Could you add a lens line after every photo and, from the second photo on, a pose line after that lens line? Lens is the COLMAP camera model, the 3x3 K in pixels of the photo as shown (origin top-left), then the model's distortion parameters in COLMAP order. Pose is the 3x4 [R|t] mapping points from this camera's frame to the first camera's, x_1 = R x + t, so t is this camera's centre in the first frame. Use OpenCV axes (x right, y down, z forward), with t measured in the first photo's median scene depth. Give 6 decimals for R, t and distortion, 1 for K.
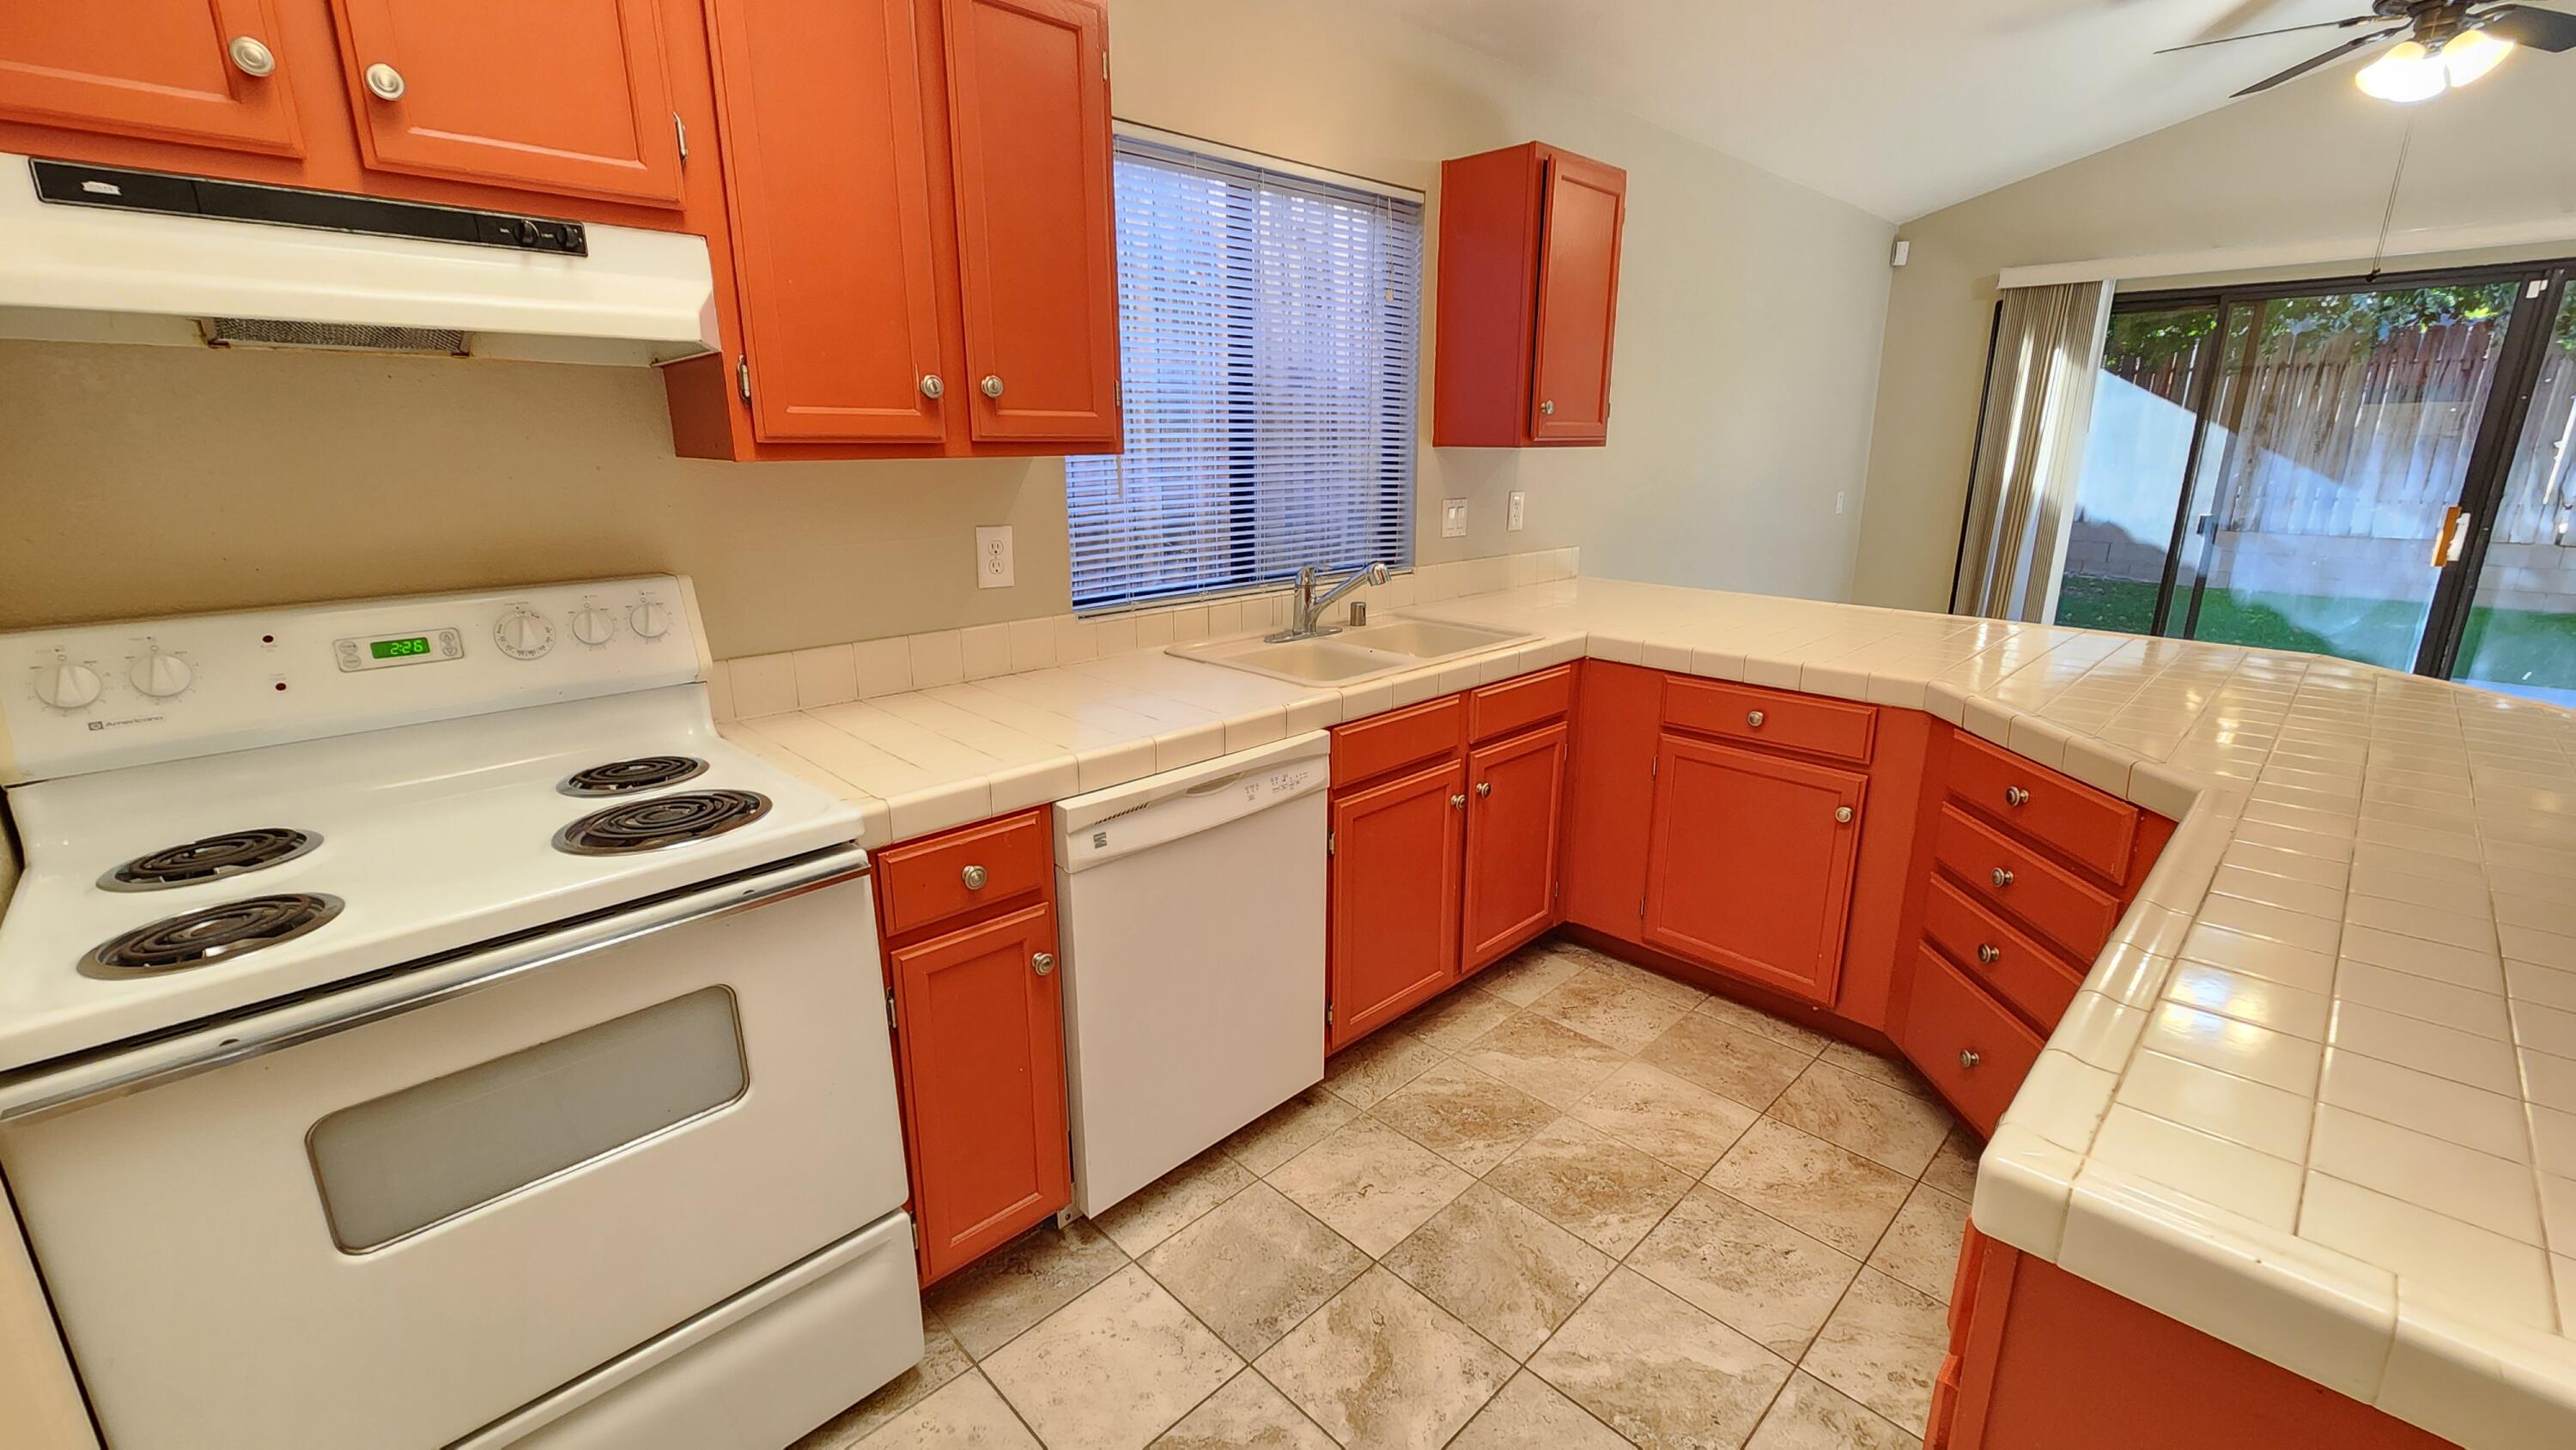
lens RADIAL K [[1061.2, 0, 1303.6], [0, 1061.2, 709.1], [0, 0, 1]] dist [0.003609, -0.000550]
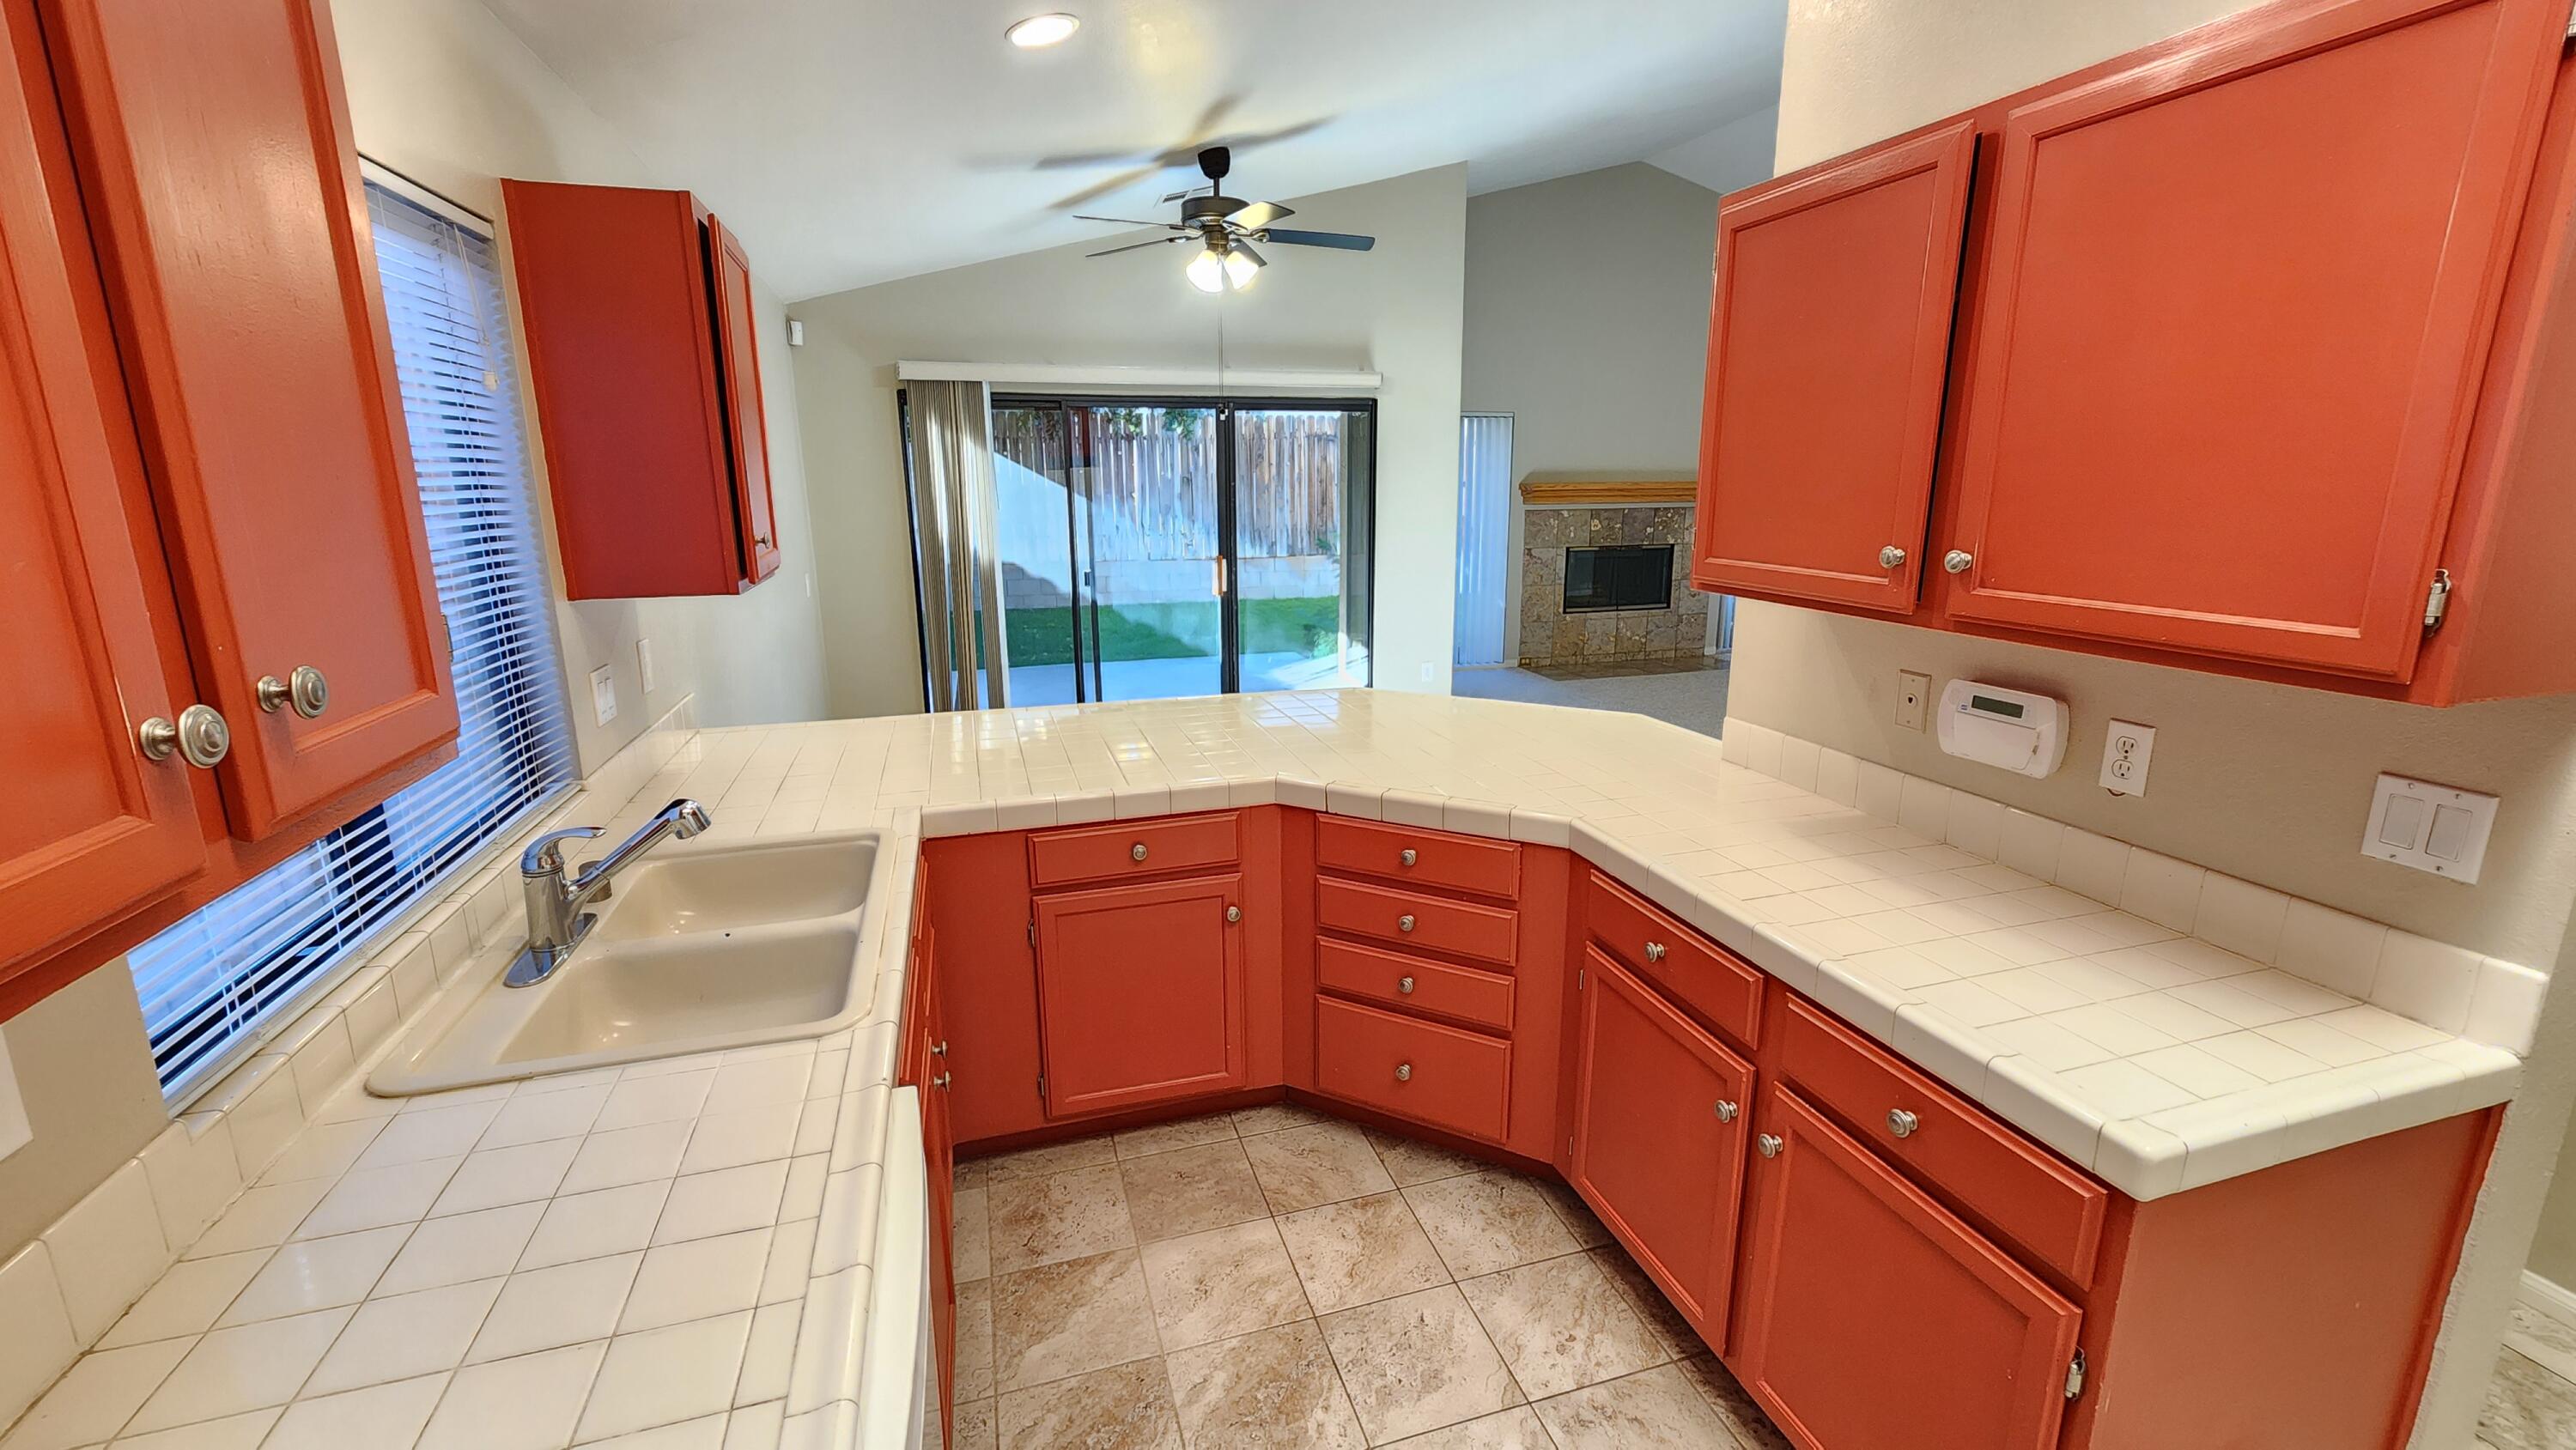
lens RADIAL K [[1061.2, 0, 1294.6], [0, 1061.2, 712.4], [0, 0, 1]] dist [0.003609, -0.000550]
pose [[0.463953, -0.198871, 0.863248, -0.362643], [0.225357, 0.968912, 0.102095, -0.201859], [-0.856715, 0.147172, 0.494347, 0.401158]]
